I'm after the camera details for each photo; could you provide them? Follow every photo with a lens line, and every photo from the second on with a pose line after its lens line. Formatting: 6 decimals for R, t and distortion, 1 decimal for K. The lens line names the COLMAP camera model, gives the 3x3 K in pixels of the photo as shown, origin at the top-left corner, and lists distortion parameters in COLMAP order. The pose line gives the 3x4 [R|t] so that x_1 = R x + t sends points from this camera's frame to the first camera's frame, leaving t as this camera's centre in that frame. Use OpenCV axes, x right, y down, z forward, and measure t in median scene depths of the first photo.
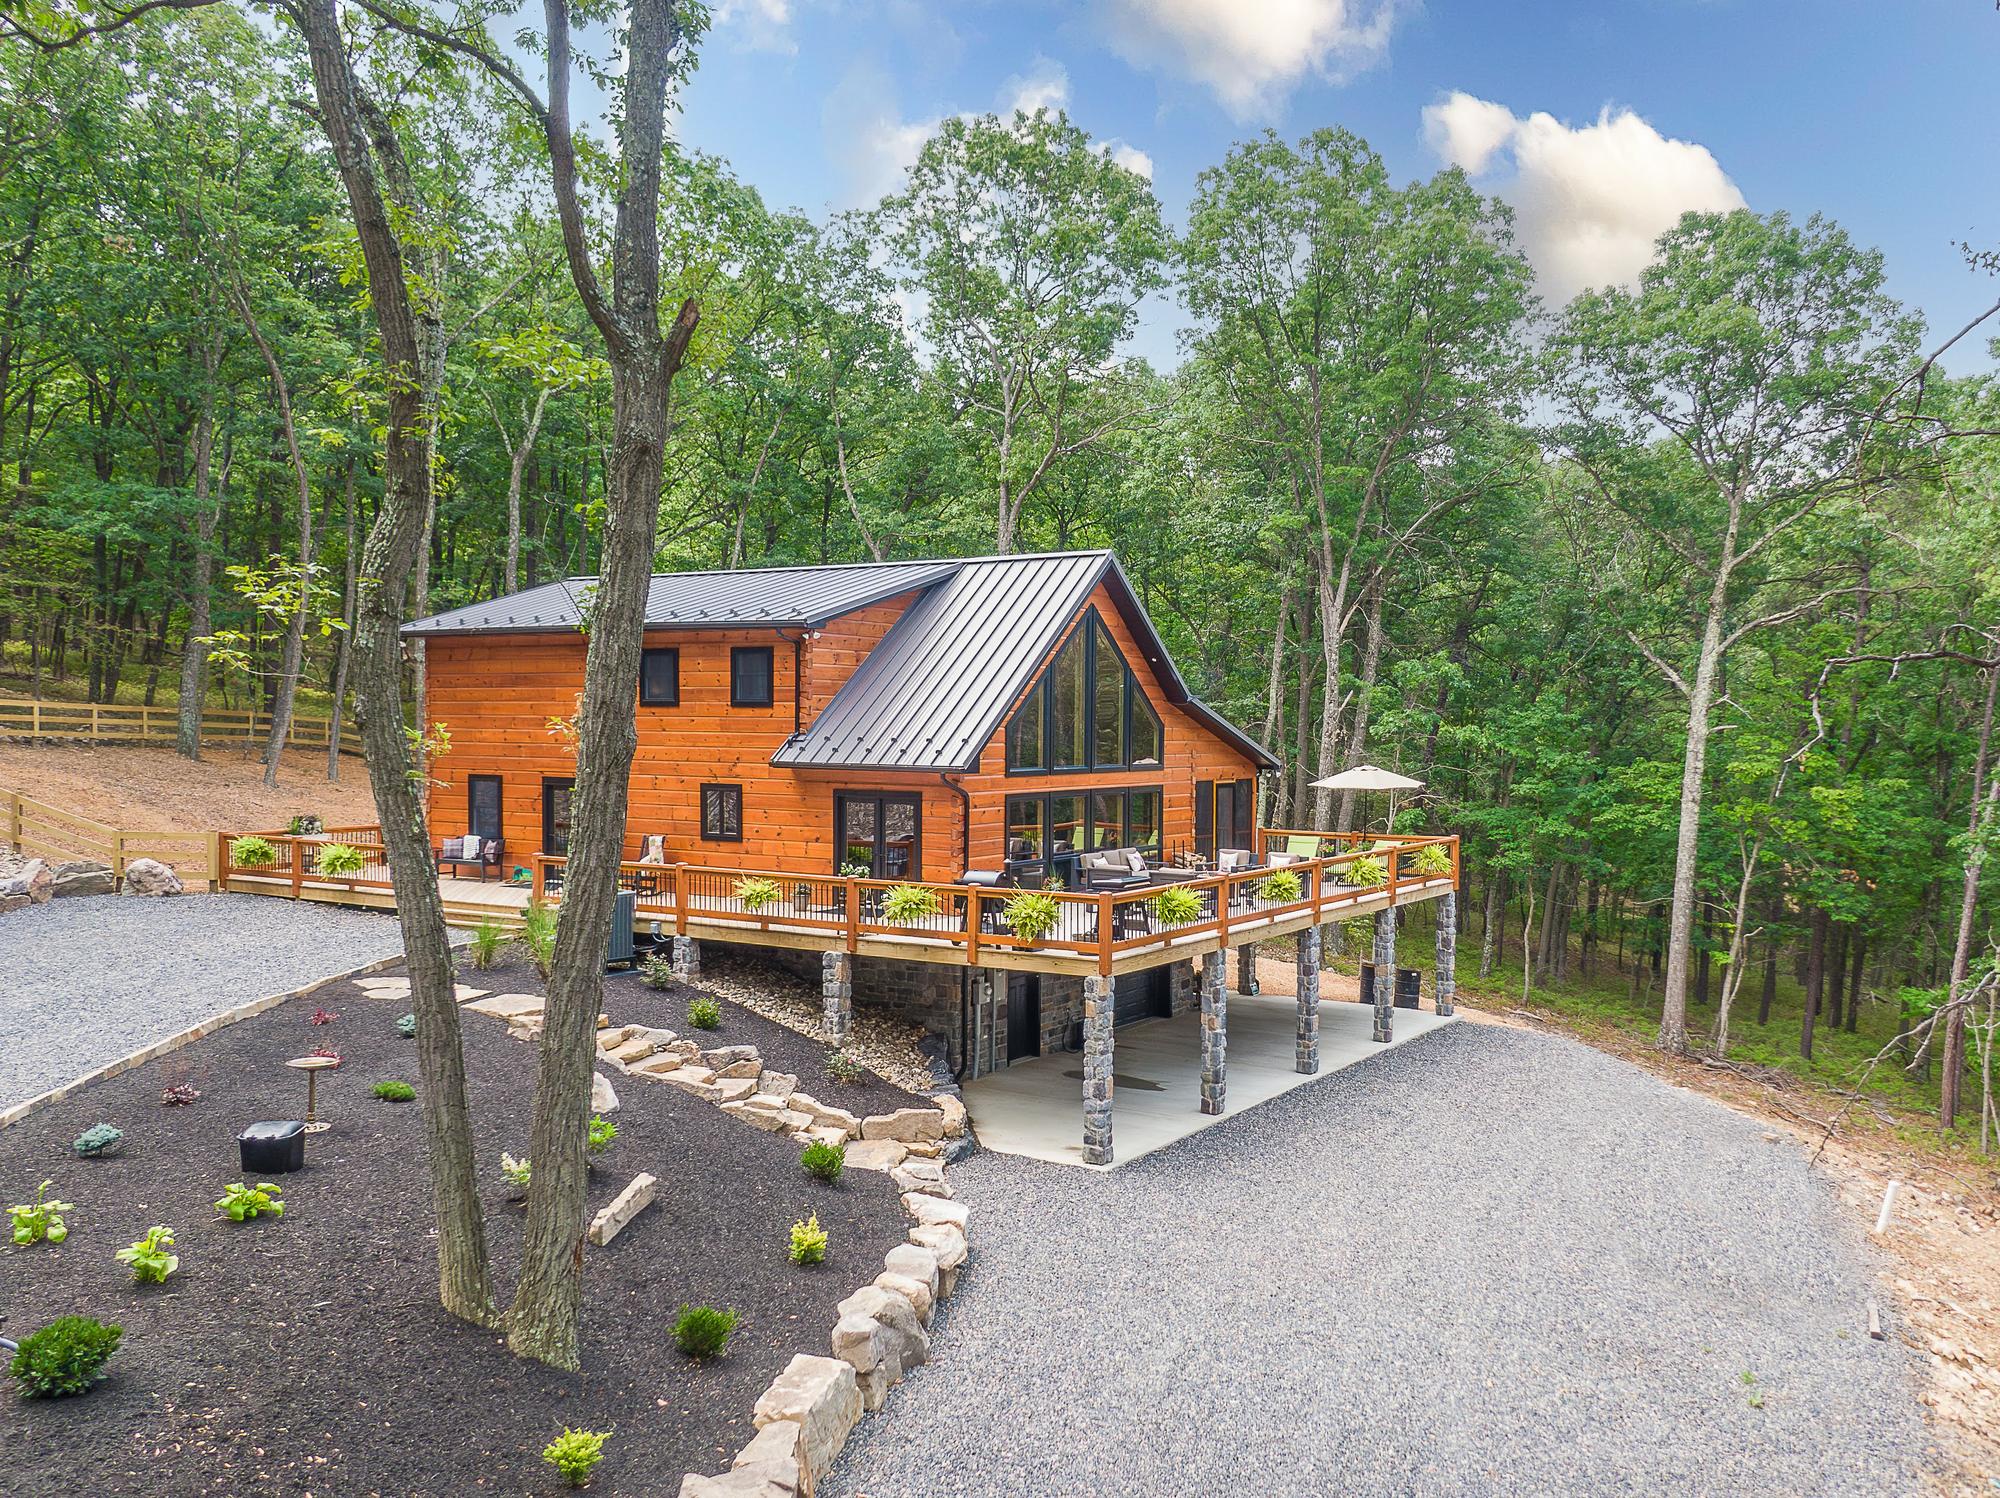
lens RADIAL K [[1662.0, 0, 1157.0], [0, 1662.0, 789.4], [0, 0, 1]] dist [0.039235, -0.054295]
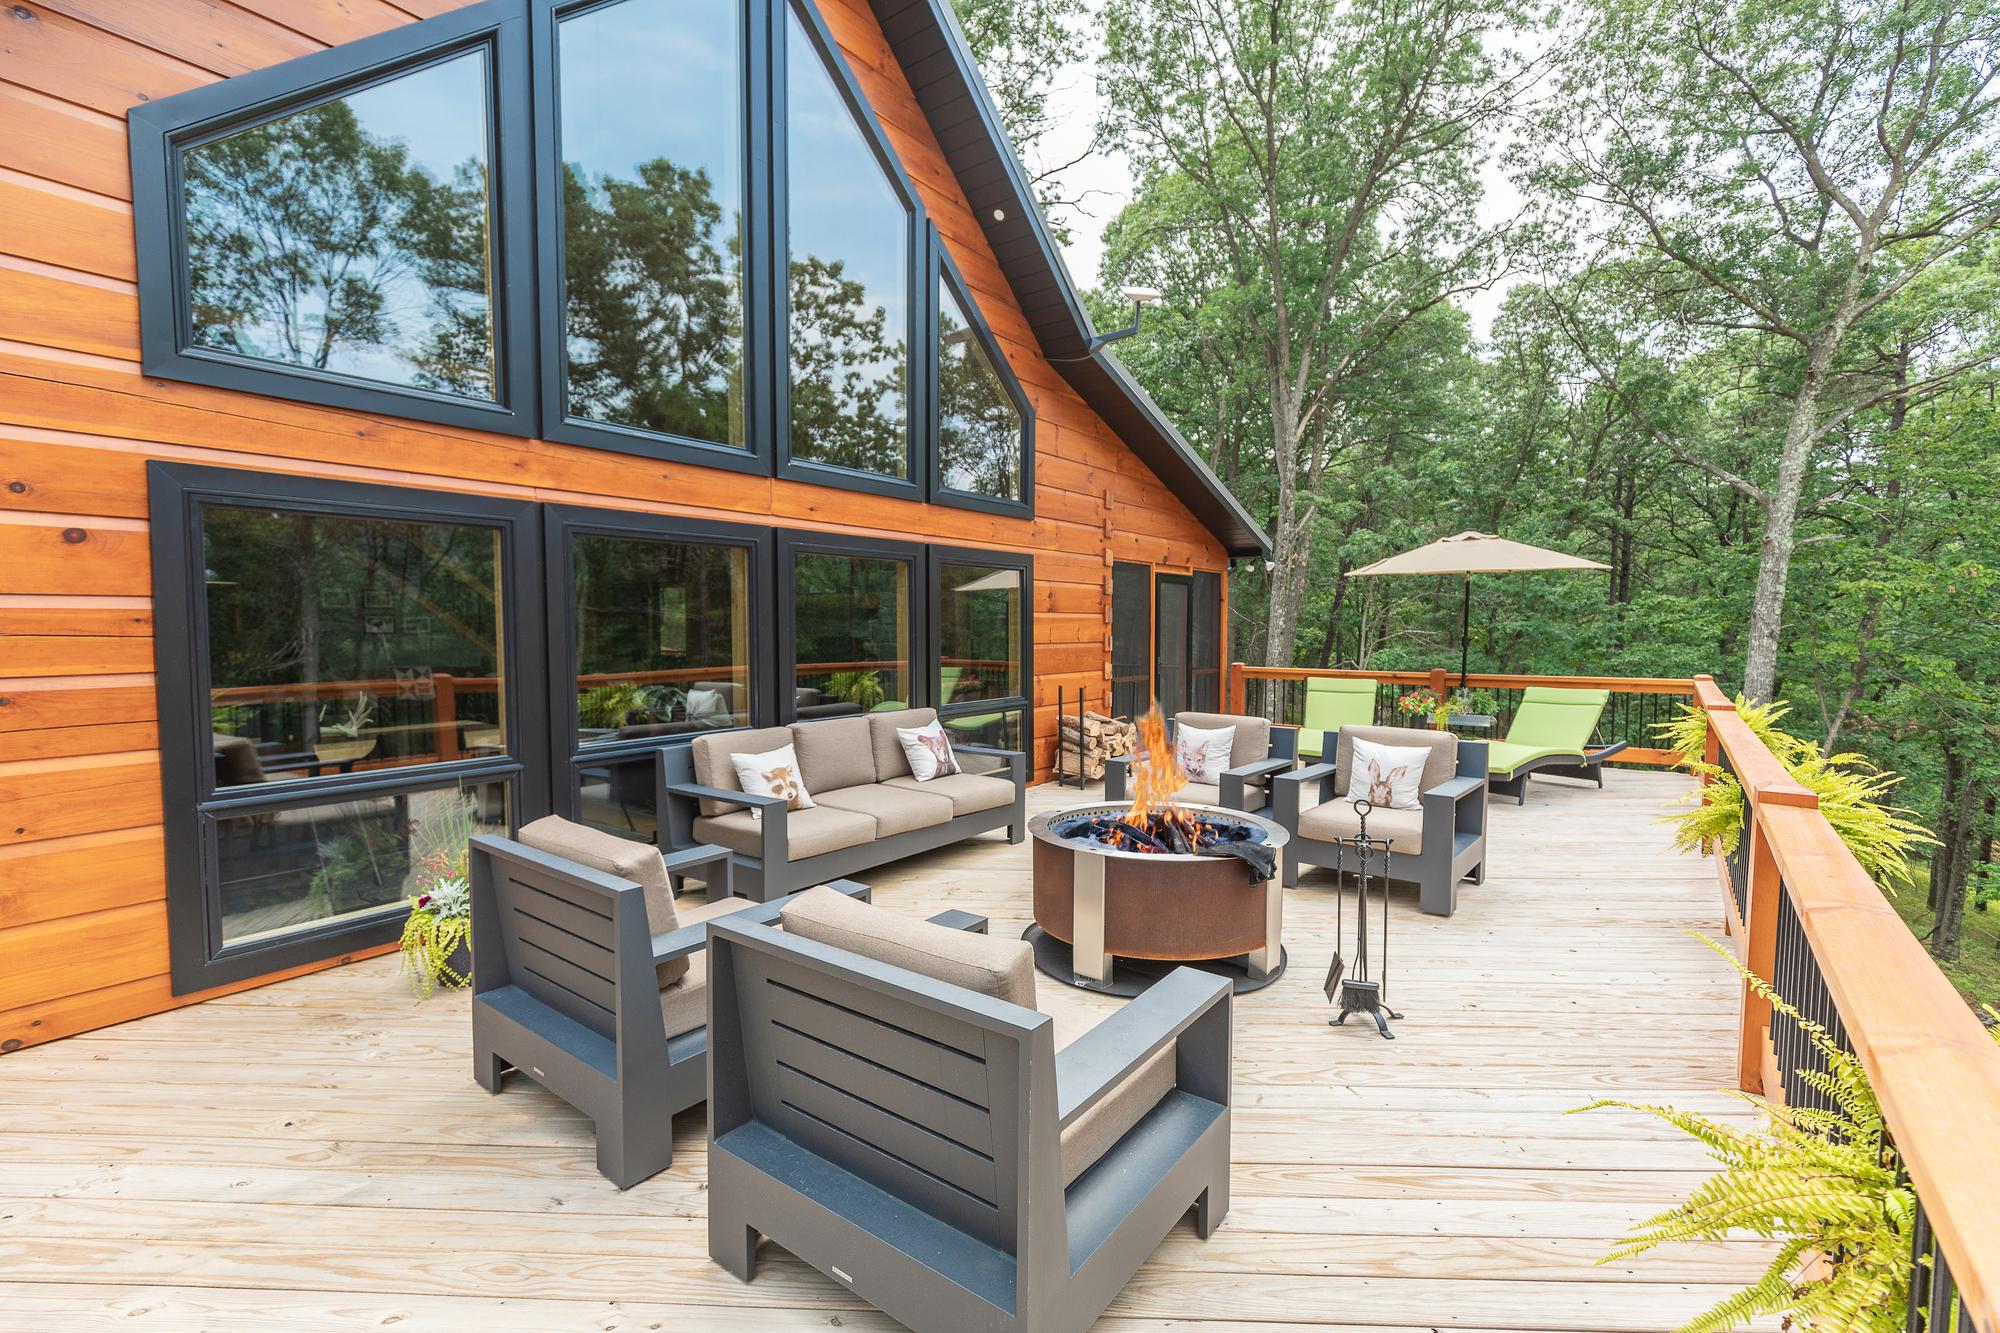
lens RADIAL K [[906.0, 0, 999.8], [0, 906.0, 671.3], [0, 0, 1]] dist [0.005877, 0.000947]
pose [[0.993173, -0.003451, -0.116603, 0.025839], [0.004812, 0.999923, 0.011396, 0.027747], [0.116555, -0.011880, 0.993113, 0.891267]]
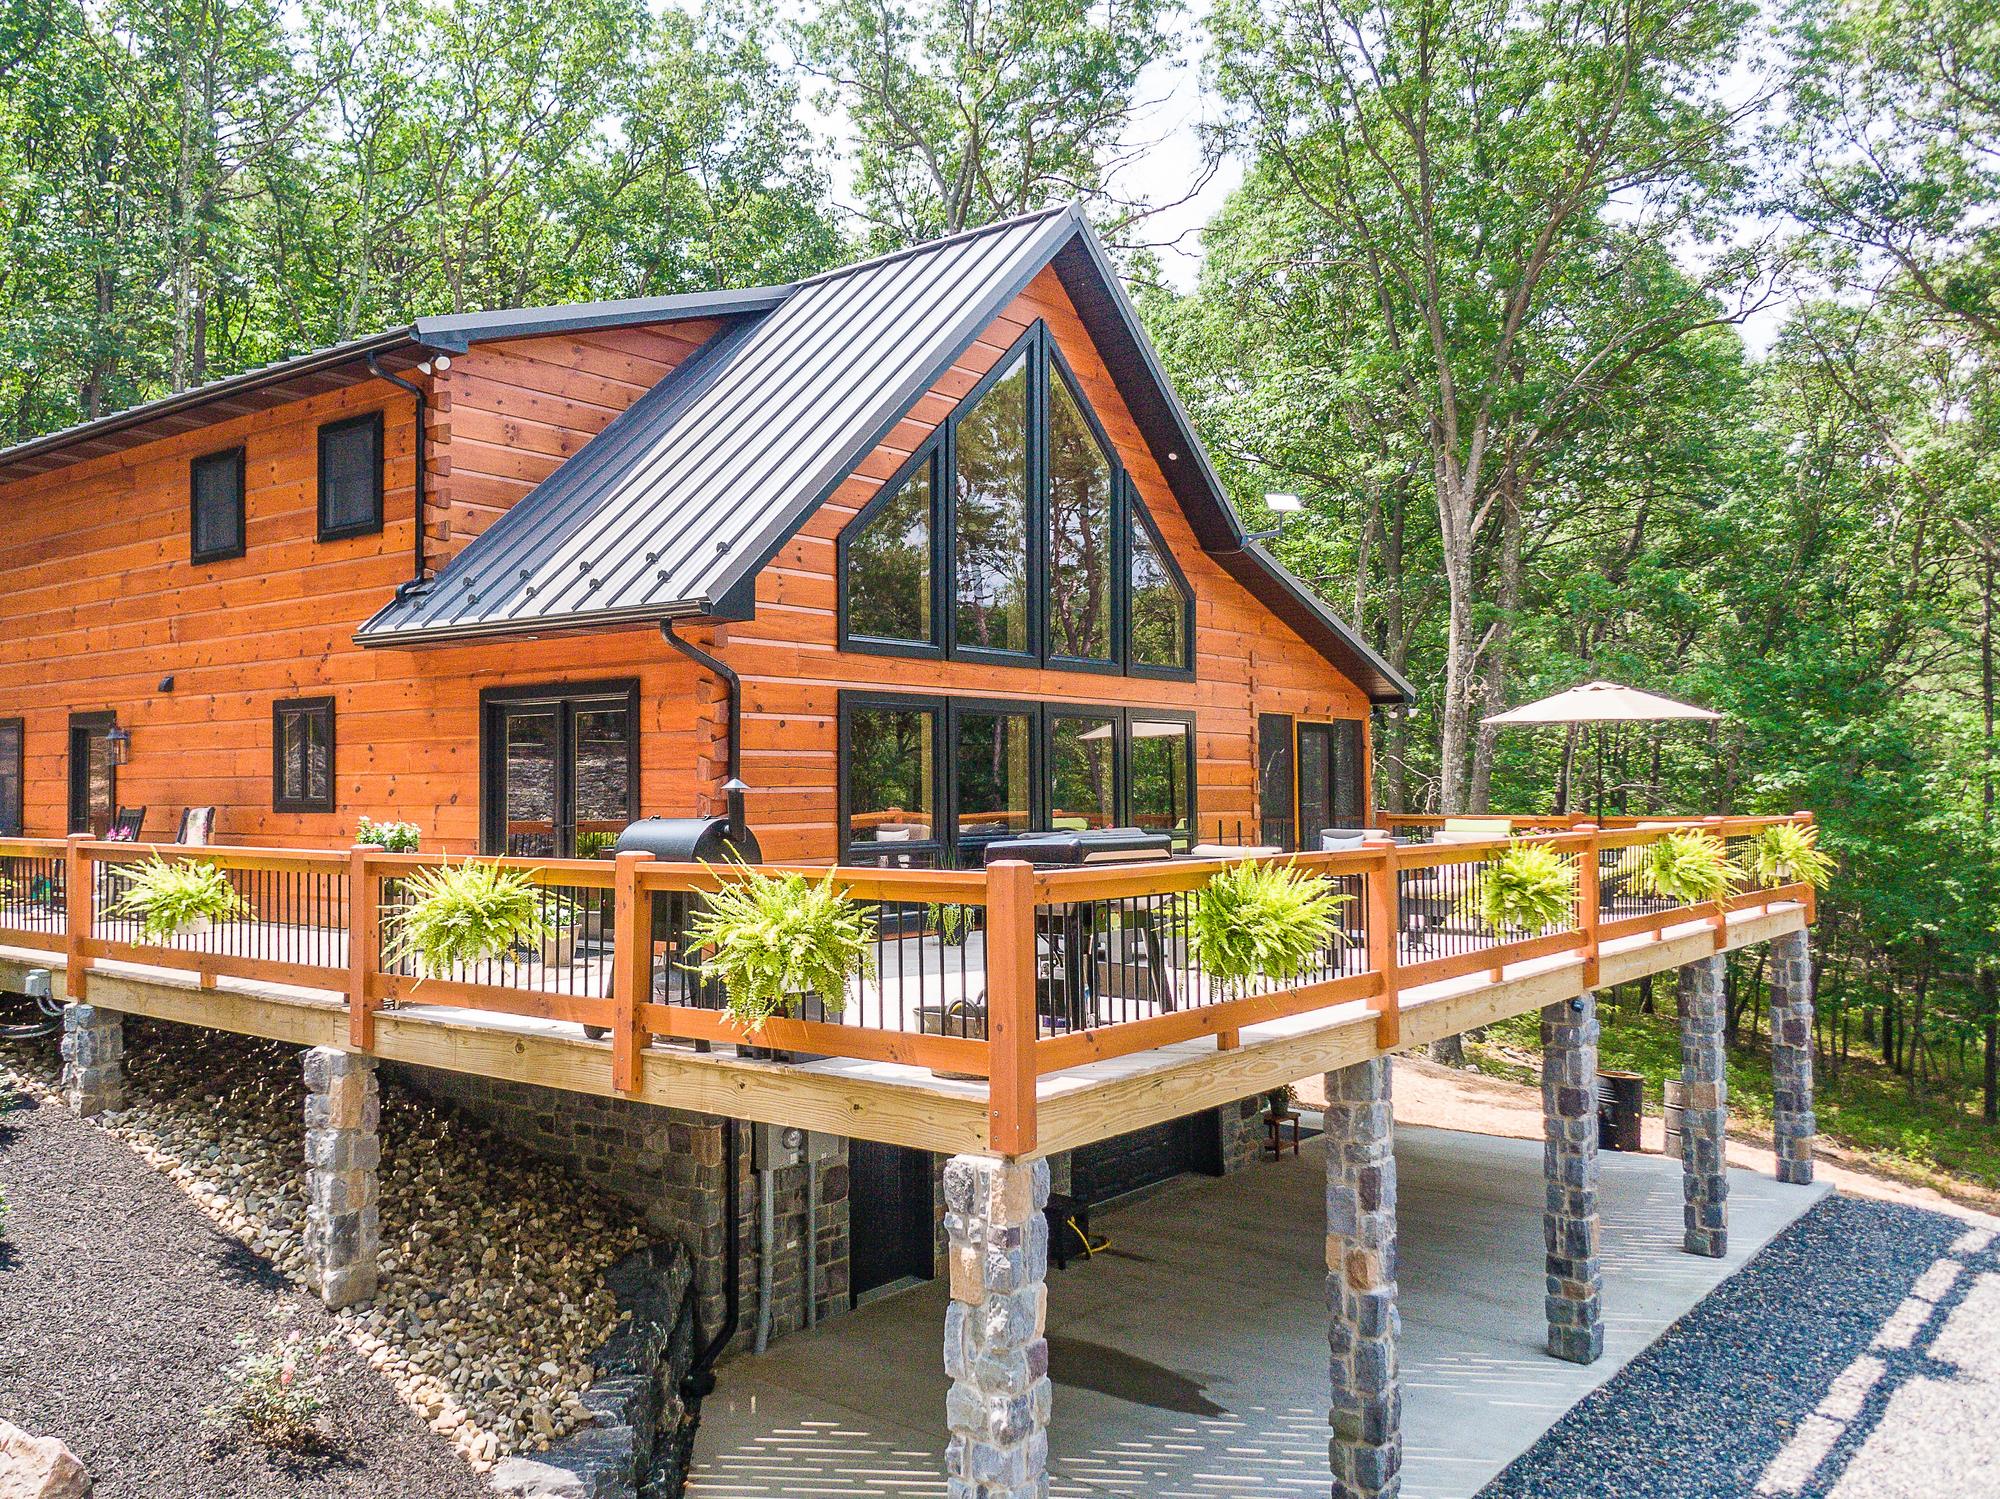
lens RADIAL K [[1662.0, 0, 862.9], [0, 1662.0, 742.6], [0, 0, 1]] dist [0.039235, -0.054295]
pose [[0.982095, -0.019592, -0.187363, -0.001232], [0.006630, 0.997556, -0.069560, 0.047834], [0.188267, 0.067073, 0.979825, 0.558503]]
